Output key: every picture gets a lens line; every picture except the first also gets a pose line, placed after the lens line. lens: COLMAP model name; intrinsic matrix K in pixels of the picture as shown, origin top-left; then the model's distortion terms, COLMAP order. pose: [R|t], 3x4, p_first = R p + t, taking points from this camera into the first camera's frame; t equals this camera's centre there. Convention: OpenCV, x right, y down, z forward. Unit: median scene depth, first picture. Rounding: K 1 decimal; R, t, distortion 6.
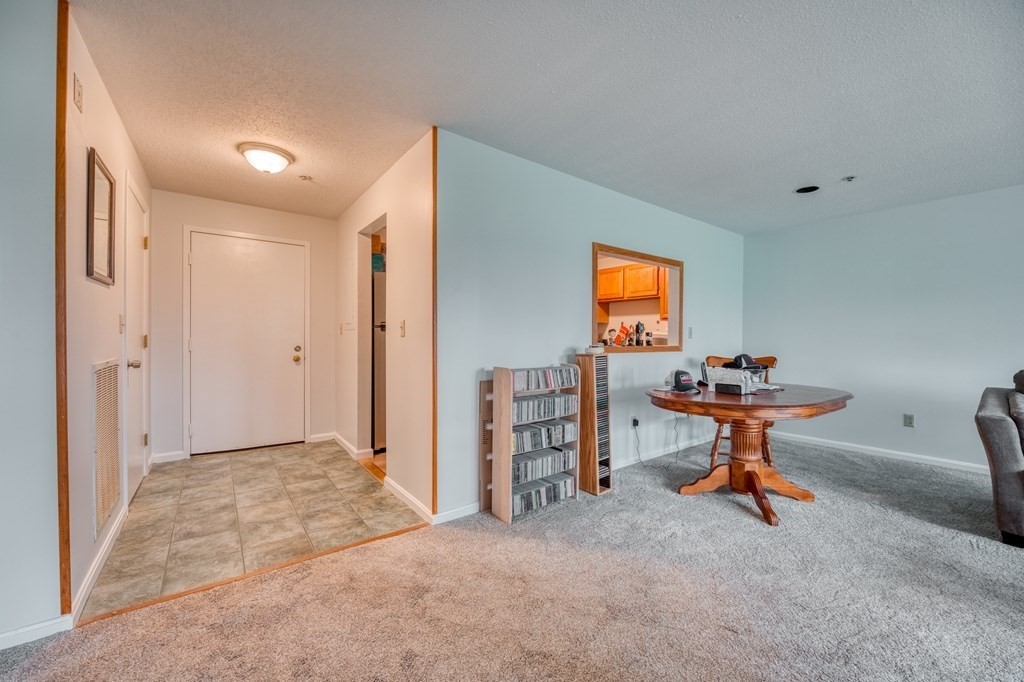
lens RADIAL K [[399.5, 0, 511.2], [0, 399.5, 340.4], [0, 0, 1]] dist [-0.014606, -0.000282]
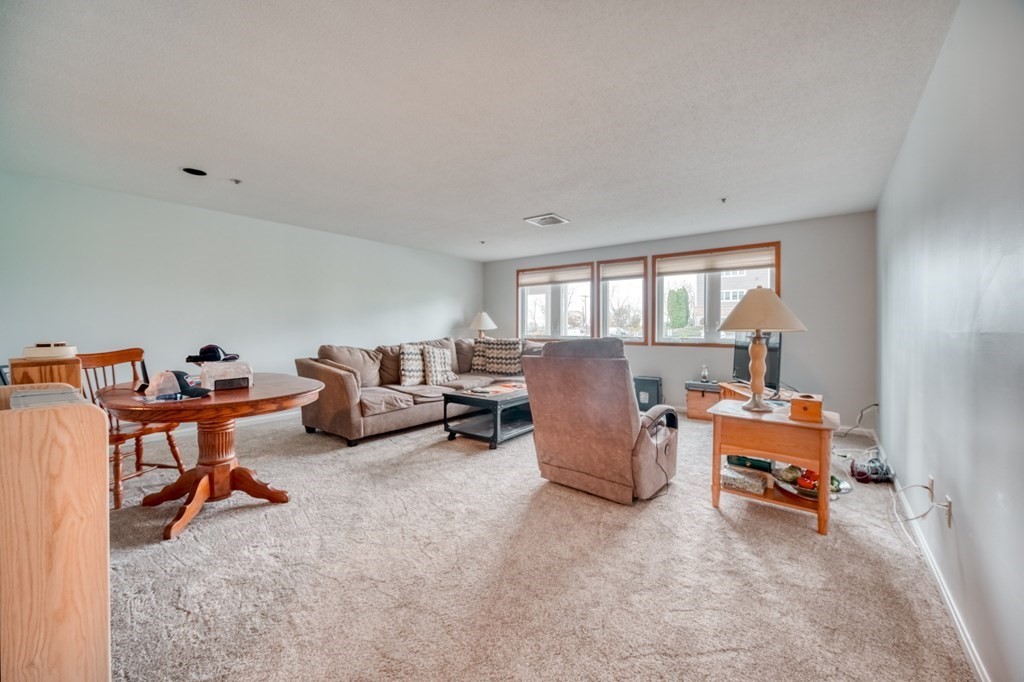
lens RADIAL K [[399.5, 0, 511.2], [0, 399.5, 340.4], [0, 0, 1]] dist [-0.014606, -0.000282]
pose [[-0.269312, -0.034394, 0.962439, -0.471565], [0.000270, 0.999359, 0.035789, -0.006667], [-0.963053, 0.009898, -0.269130, 0.636461]]
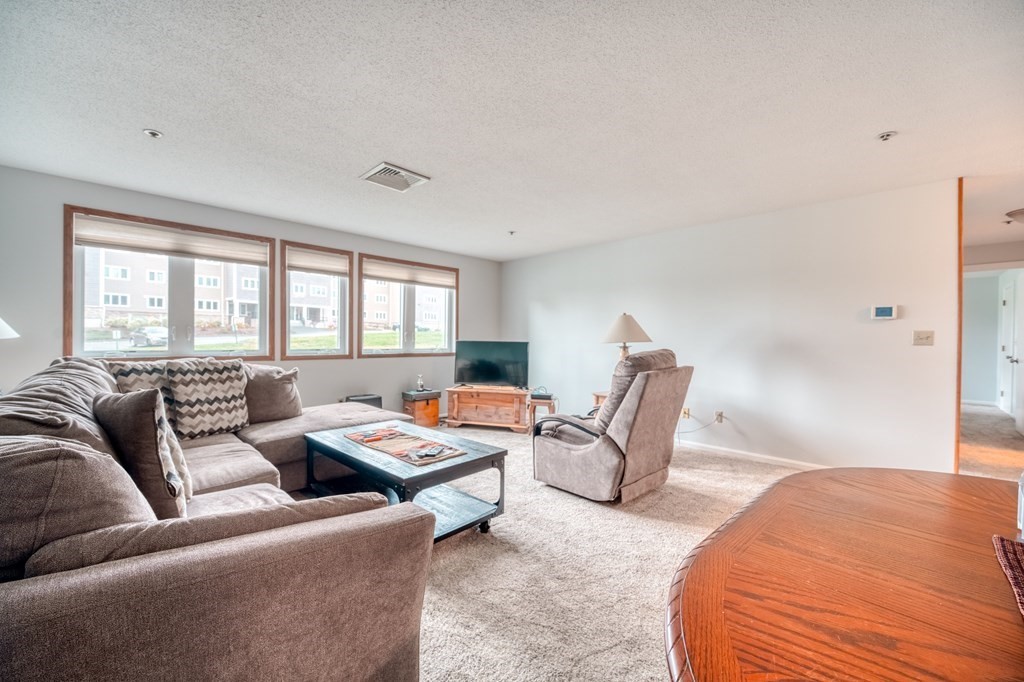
lens RADIAL K [[383.0, 0, 522.1], [0, 383.0, 340.8], [0, 0, 1]] dist [-0.013789, -0.000099]
pose [[-0.990297, -0.015424, -0.138109, 0.923860], [-0.016690, 0.999829, 0.008013, -0.008420], [0.137962, 0.010240, -0.990385, 1.177240]]
